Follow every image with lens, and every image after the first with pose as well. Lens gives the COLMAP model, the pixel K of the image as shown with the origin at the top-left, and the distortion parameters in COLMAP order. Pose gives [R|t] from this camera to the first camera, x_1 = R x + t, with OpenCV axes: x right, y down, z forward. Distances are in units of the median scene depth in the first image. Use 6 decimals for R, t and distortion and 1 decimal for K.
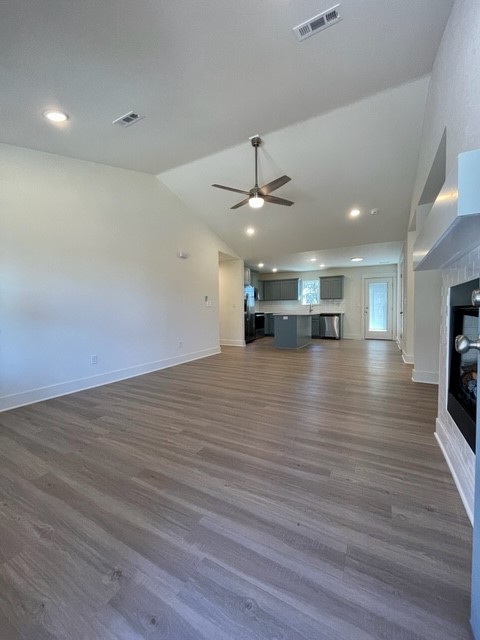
lens RADIAL K [[259.8, 0, 238.7], [0, 259.8, 317.7], [0, 0, 1]] dist [-0.000120, 0.000432]
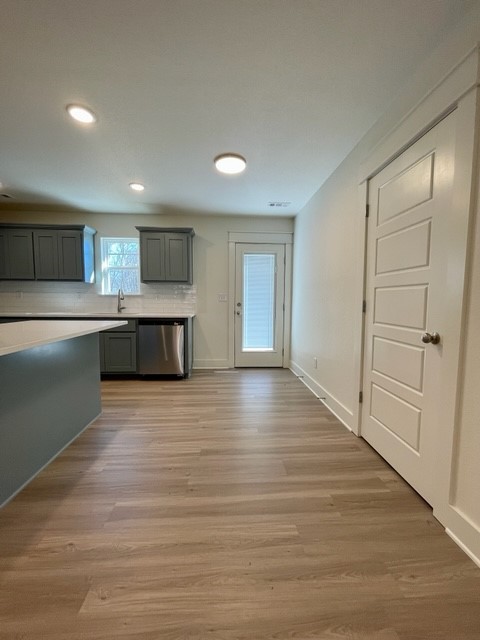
lens RADIAL K [[259.8, 0, 238.8], [0, 259.8, 318.0], [0, 0, 1]] dist [-0.000120, 0.000432]
pose [[0.846854, -0.021335, 0.531397, 0.225813], [-0.000949, 0.999133, 0.041626, -0.031147], [-0.531824, -0.035756, 0.846100, 0.566278]]
